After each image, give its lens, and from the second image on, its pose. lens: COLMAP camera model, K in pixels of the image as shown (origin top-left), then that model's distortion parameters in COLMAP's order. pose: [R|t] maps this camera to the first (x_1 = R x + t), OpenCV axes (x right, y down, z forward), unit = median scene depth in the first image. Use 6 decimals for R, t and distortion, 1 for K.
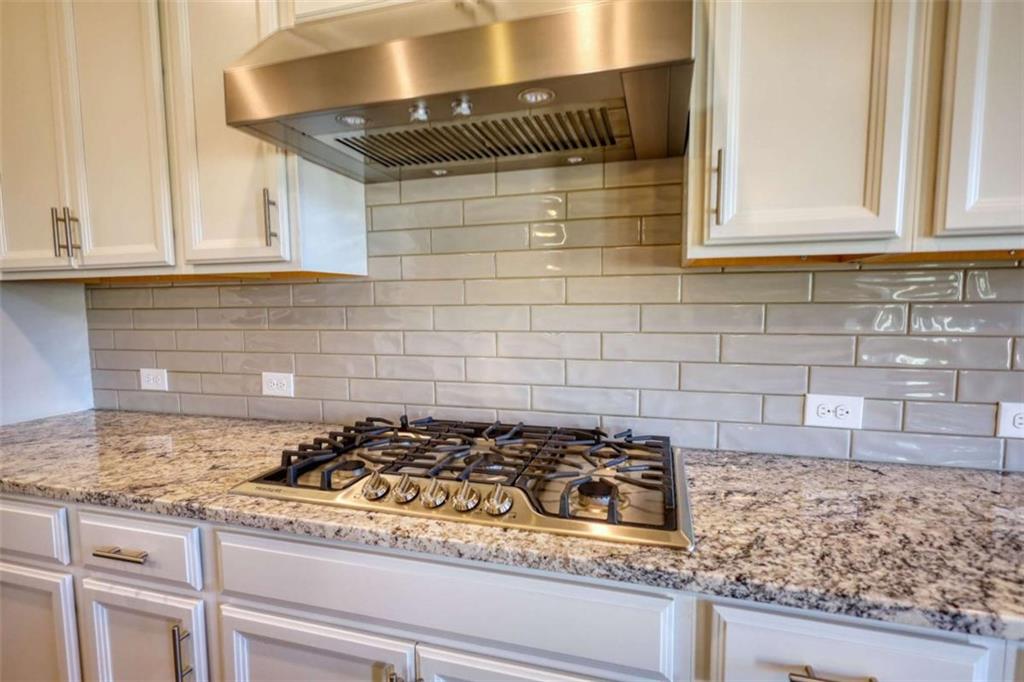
lens RADIAL K [[504.0, 0, 510.4], [0, 504.0, 347.6], [0, 0, 1]] dist [0.002044, 0.000679]
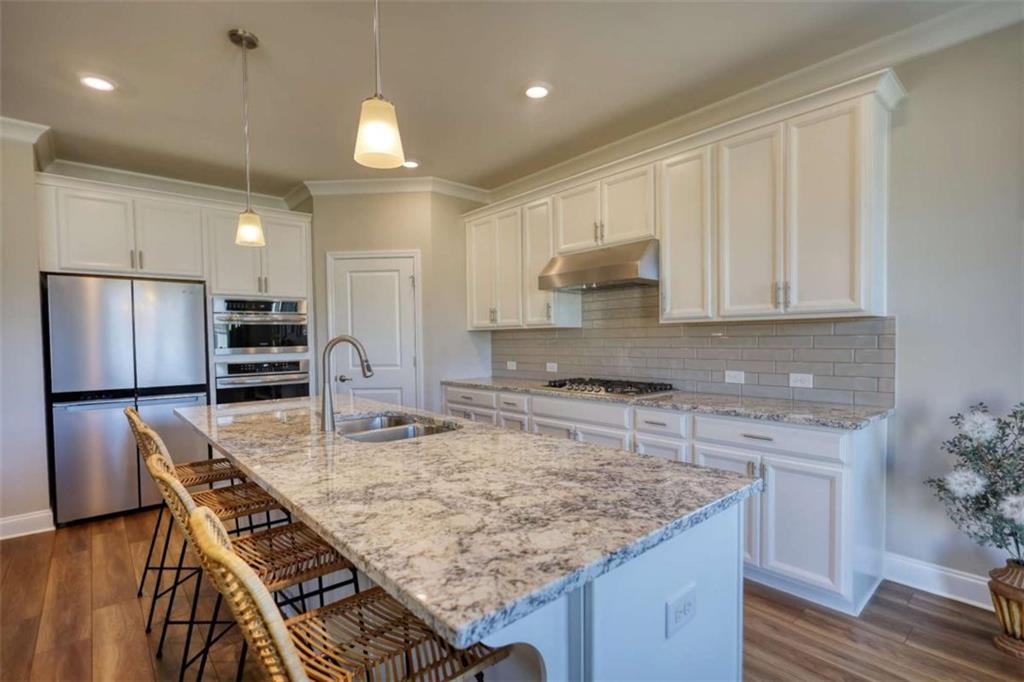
lens RADIAL K [[477.4, 0, 509.3], [0, 477.4, 346.6], [0, 0, 1]] dist [-0.000241, 0.000345]
pose [[0.844180, 0.006160, -0.536024, 0.975612], [-0.041698, 0.997659, -0.054206, 0.150514], [0.534435, 0.068111, 0.842461, -1.745897]]
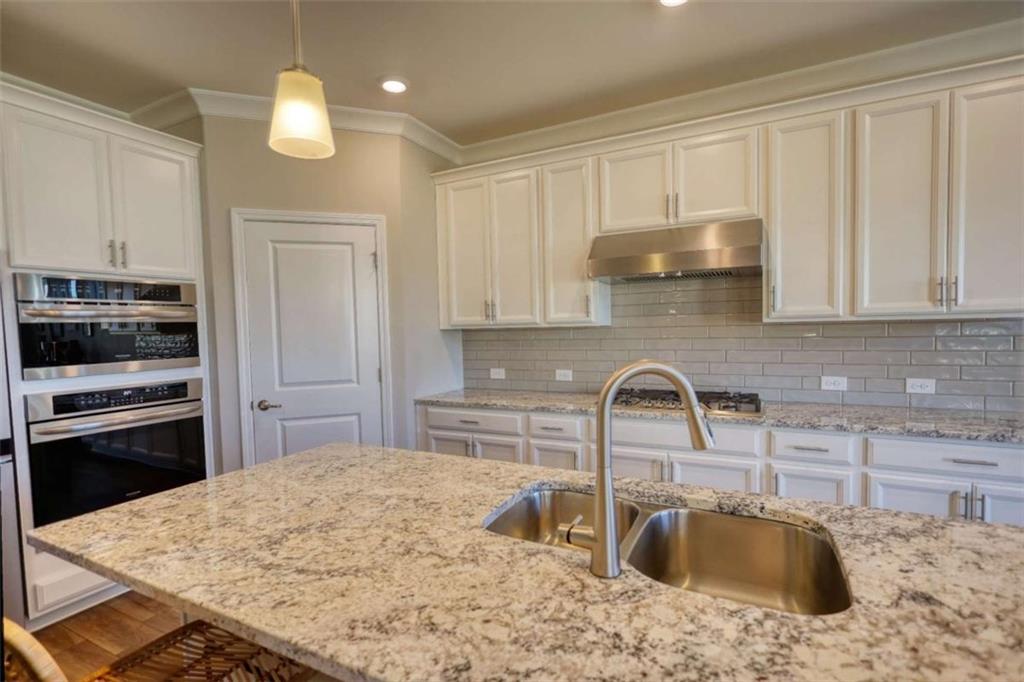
lens RADIAL K [[477.4, 0, 509.3], [0, 477.4, 346.6], [0, 0, 1]] dist [-0.000241, 0.000345]
pose [[0.982336, -0.005336, -0.187048, -0.418130], [-0.003424, 0.998913, -0.046479, 0.062986], [0.187093, 0.046299, 0.981251, -1.450027]]
